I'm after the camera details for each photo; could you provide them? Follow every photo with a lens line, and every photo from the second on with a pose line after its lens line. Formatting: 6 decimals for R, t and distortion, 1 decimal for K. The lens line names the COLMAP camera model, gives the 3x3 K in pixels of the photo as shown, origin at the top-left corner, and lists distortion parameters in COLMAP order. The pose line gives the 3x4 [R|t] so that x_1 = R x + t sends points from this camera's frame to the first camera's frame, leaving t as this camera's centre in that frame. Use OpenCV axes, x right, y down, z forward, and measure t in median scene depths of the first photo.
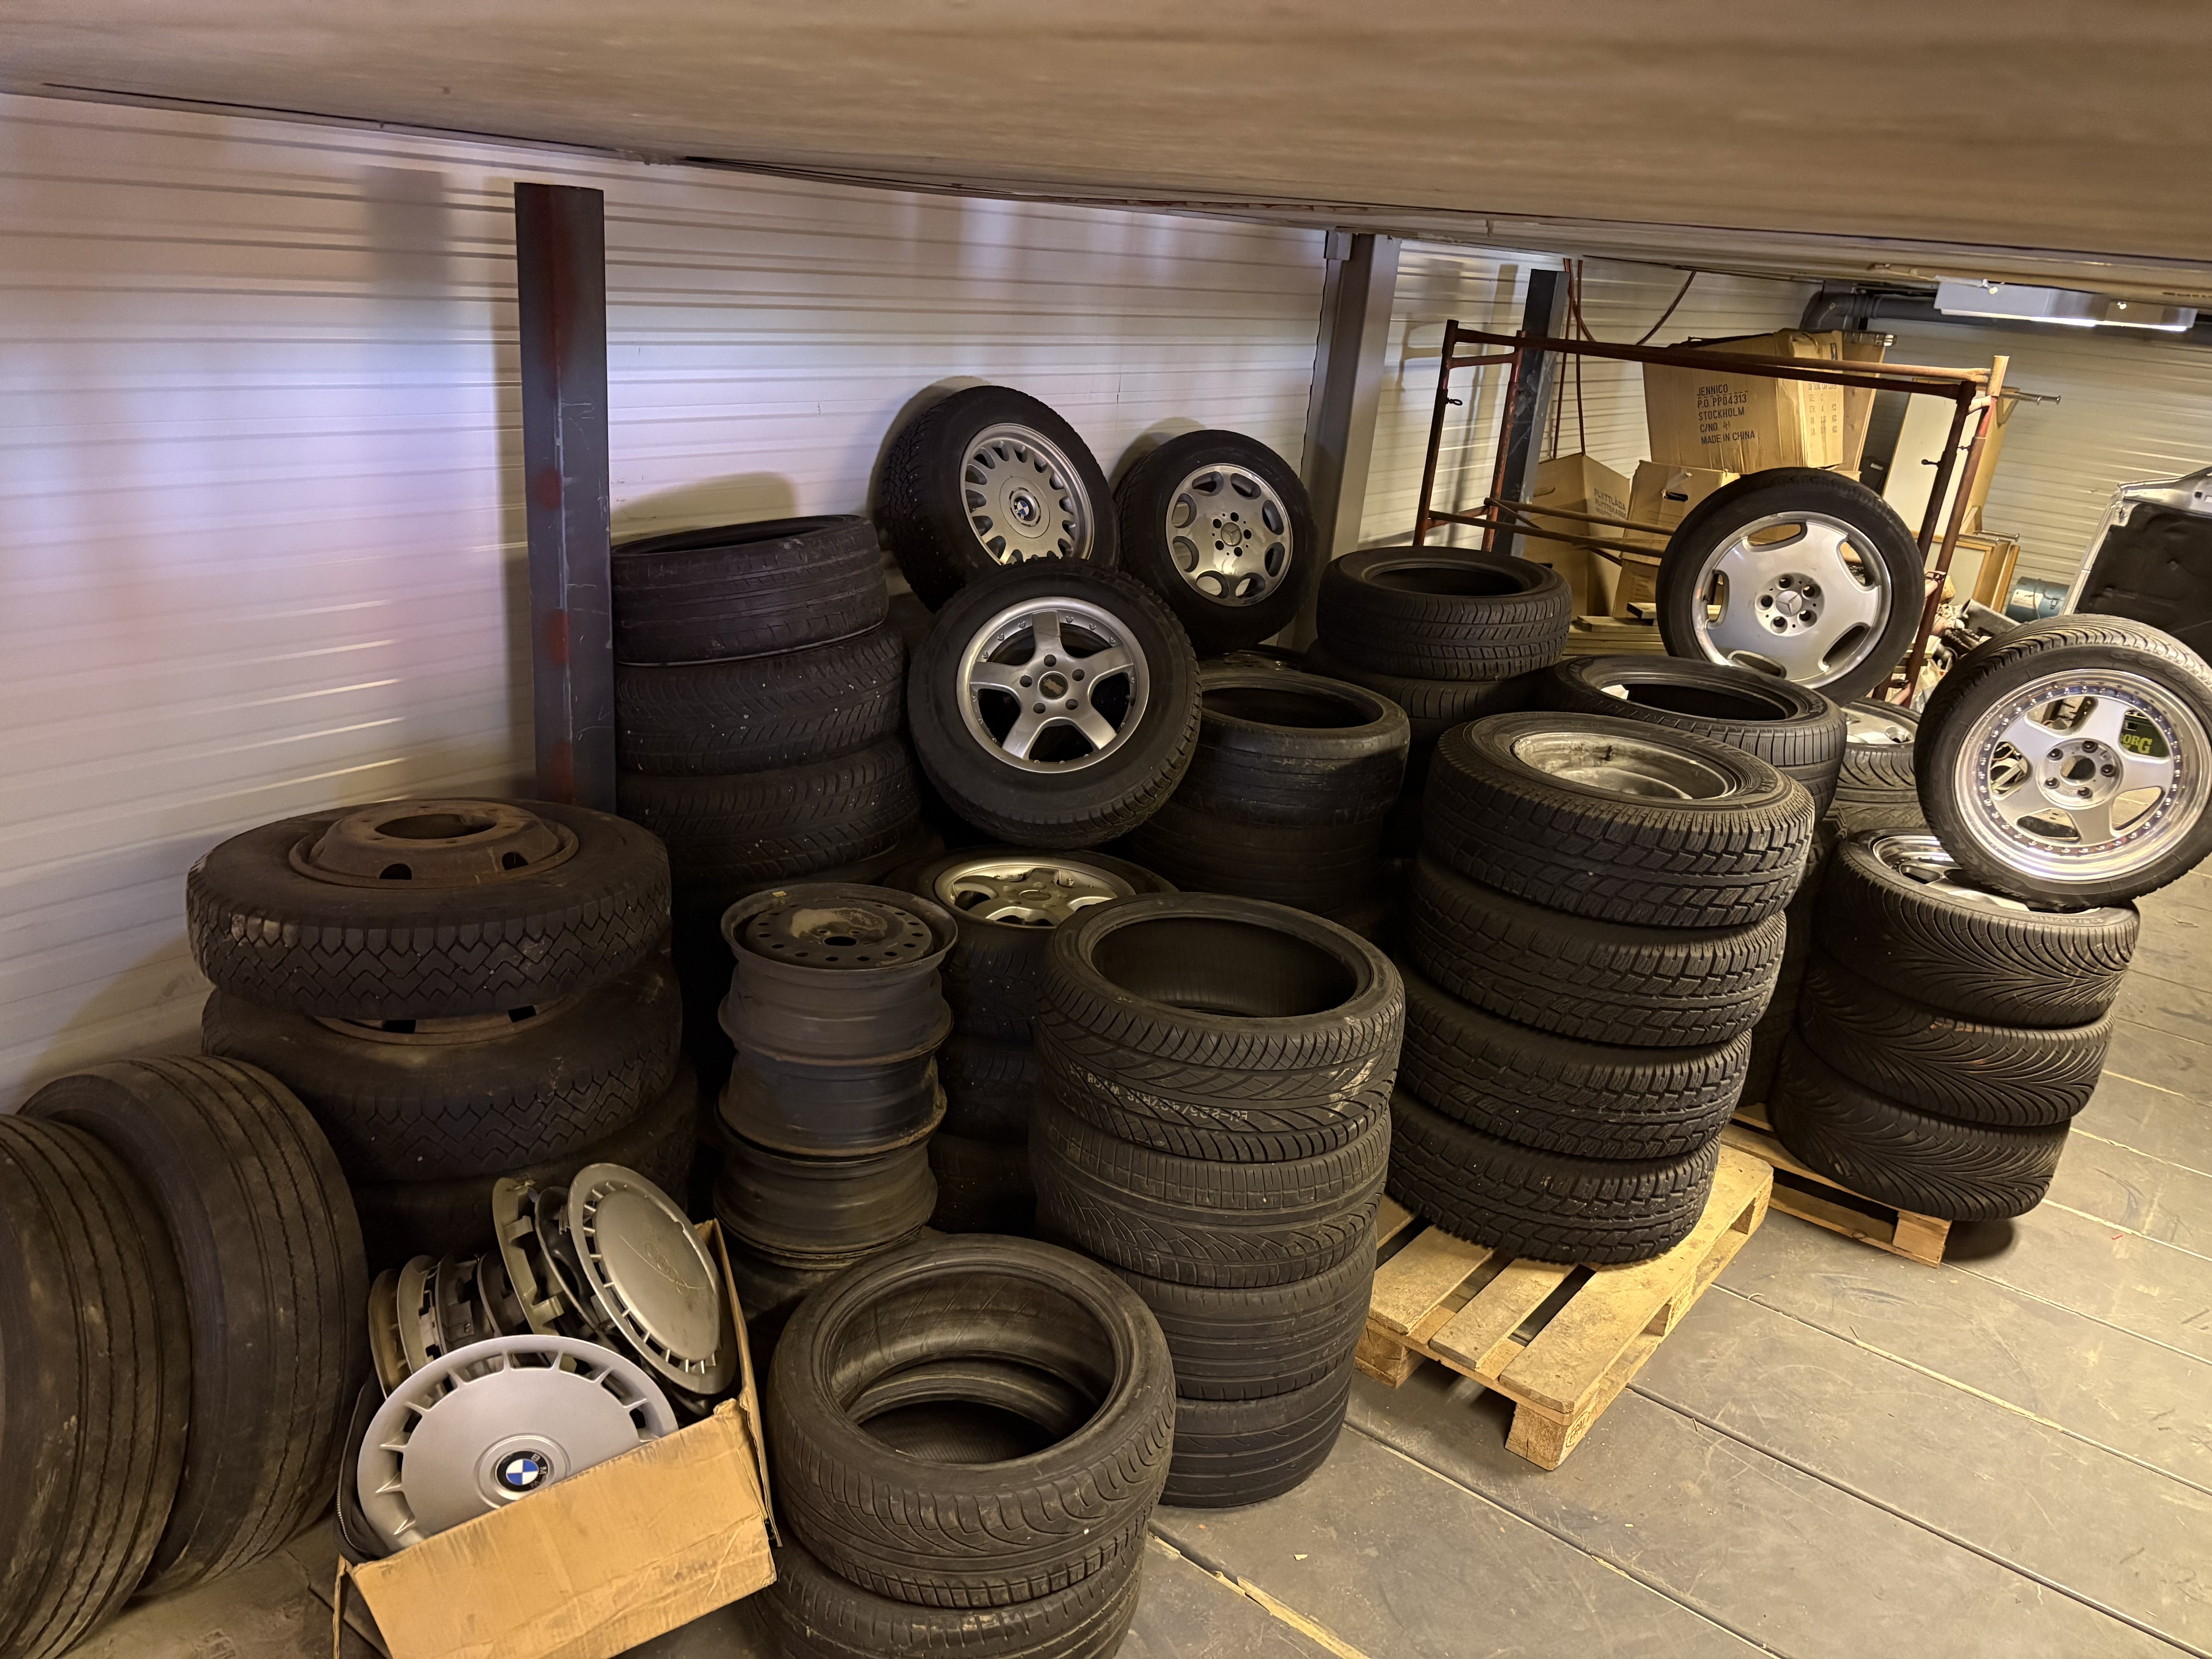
lens RADIAL K [[1682.4, 0, 1106.0], [0, 1682.4, 829.5], [0, 0, 1]] dist [0.047207, 0.001040]
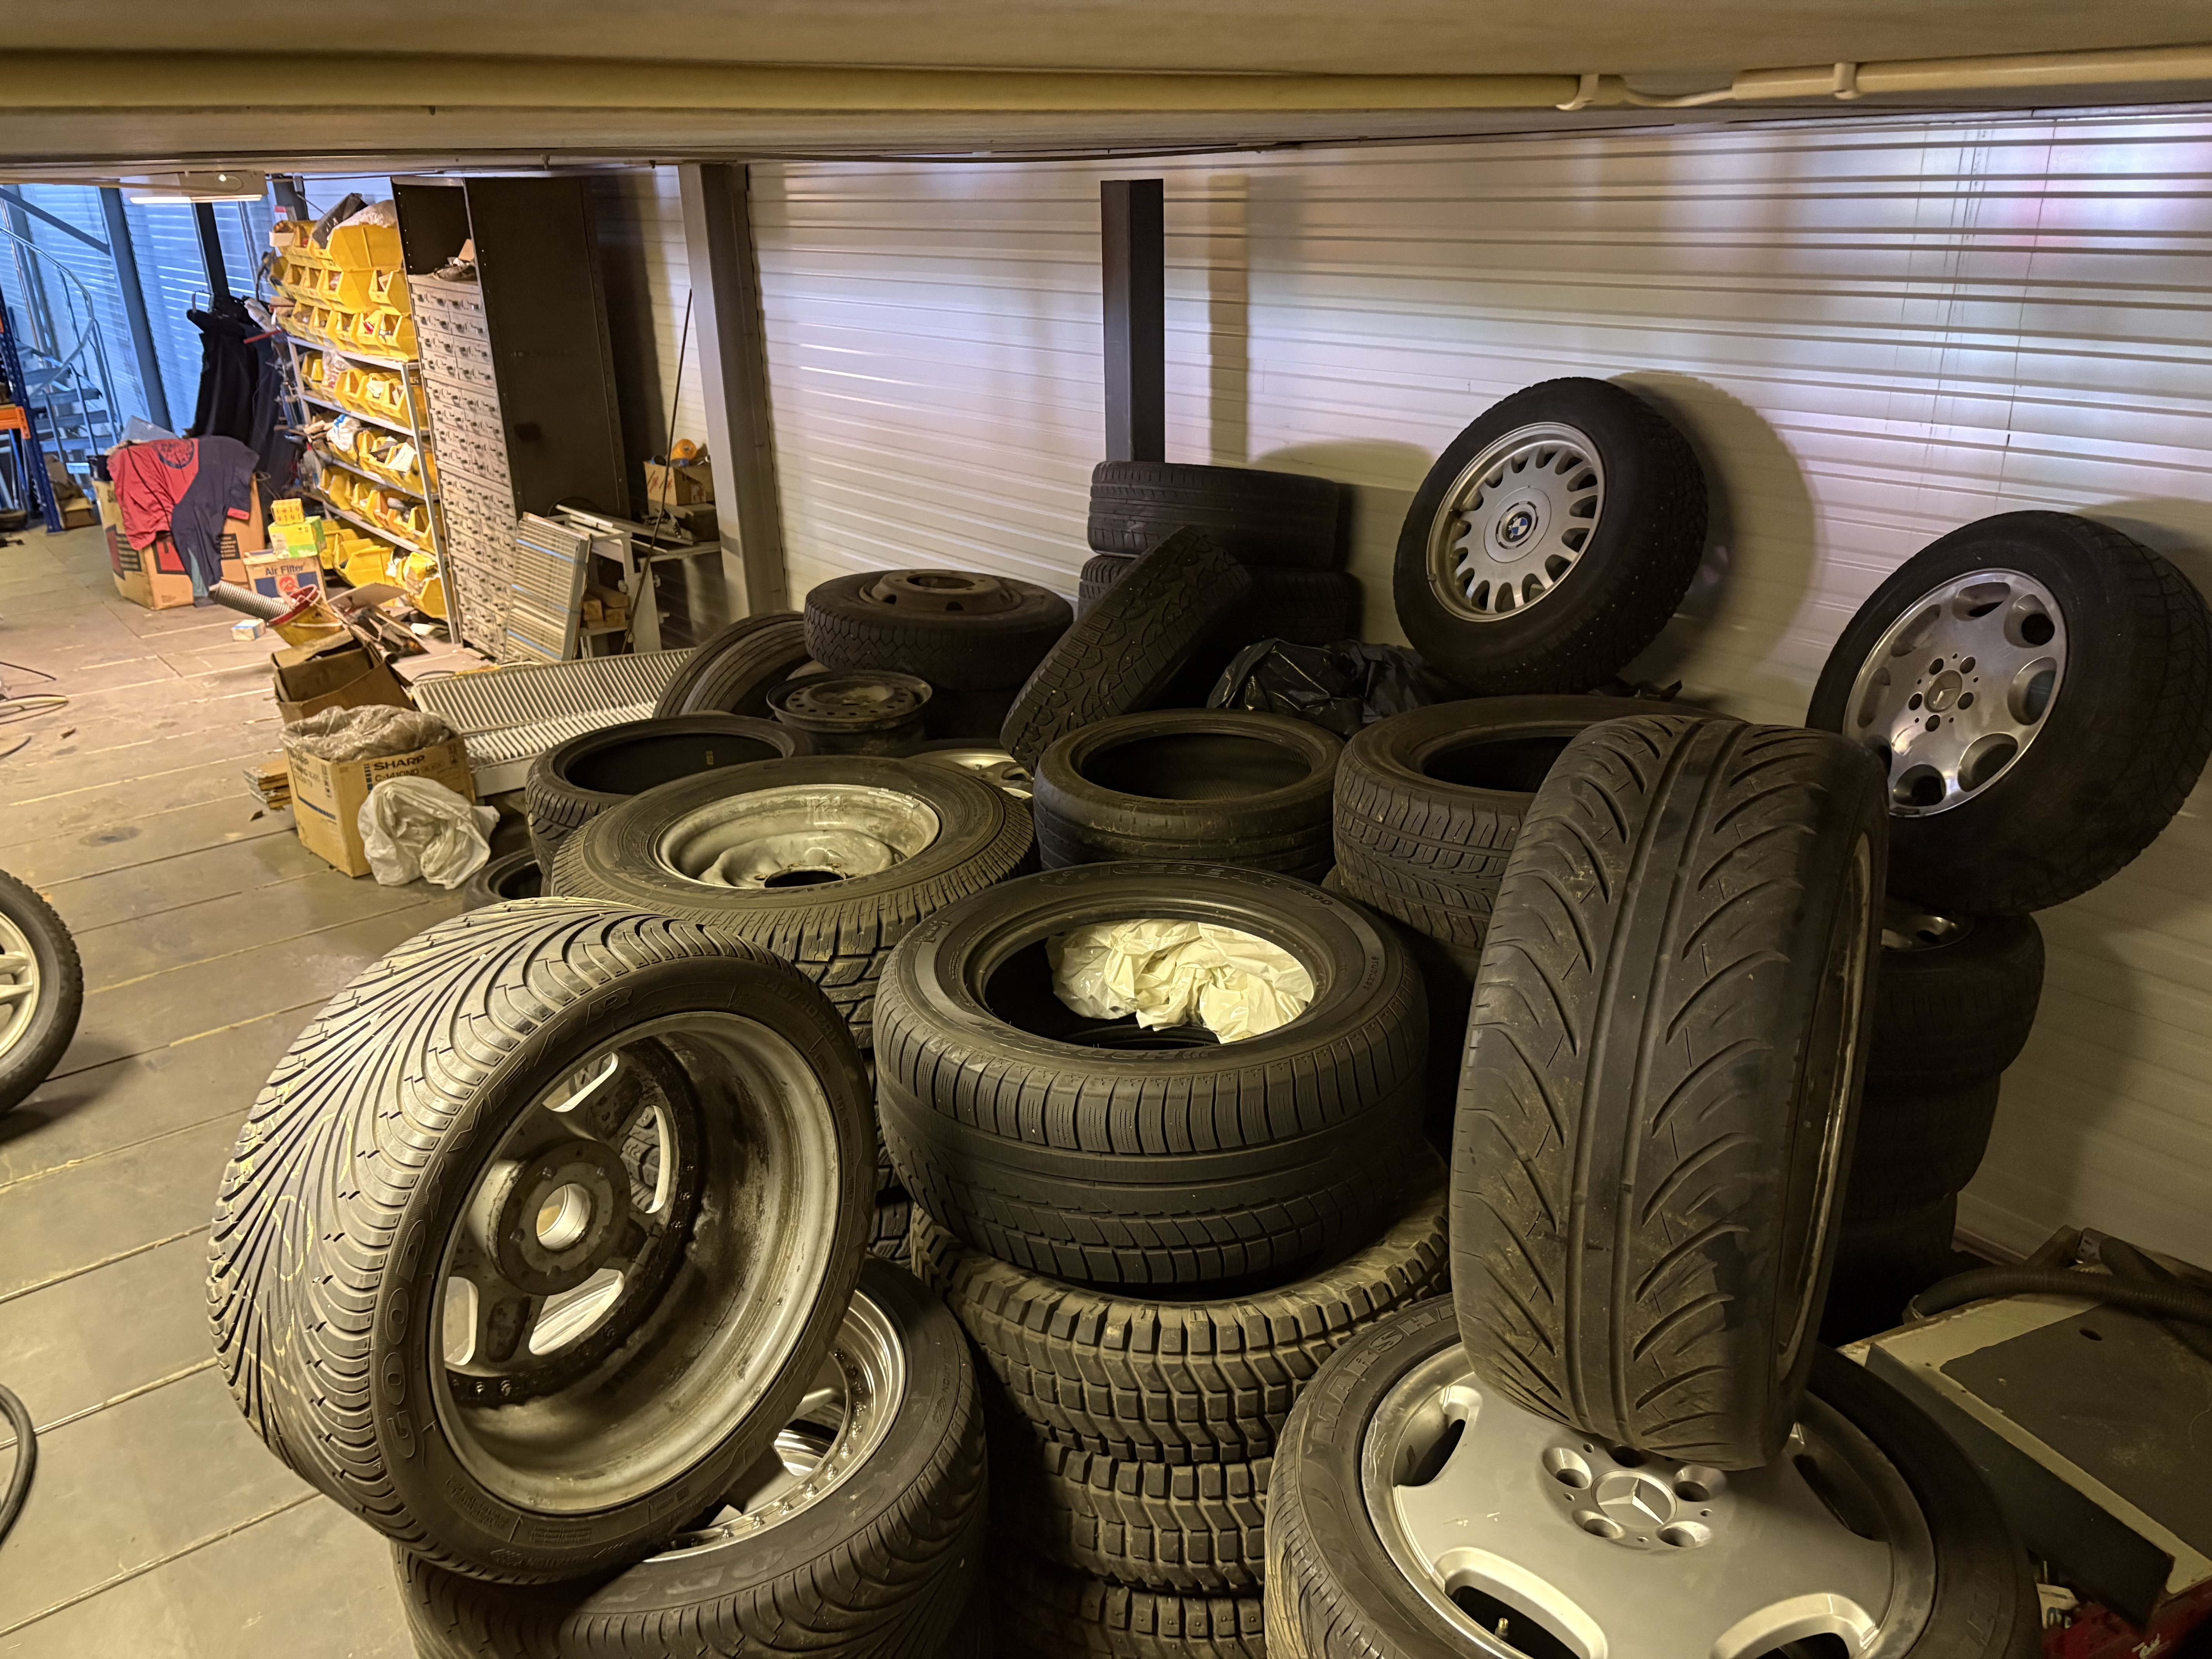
lens RADIAL K [[1641.6, 0, 1106.0], [0, 1641.6, 829.5], [0, 0, 1]] dist [0.000405, 0.001151]
pose [[-0.245317, 0.286321, -0.926196, 0.967175], [-0.321668, 0.877224, 0.356381, -0.356685], [0.914521, 0.385354, -0.123097, 1.247740]]
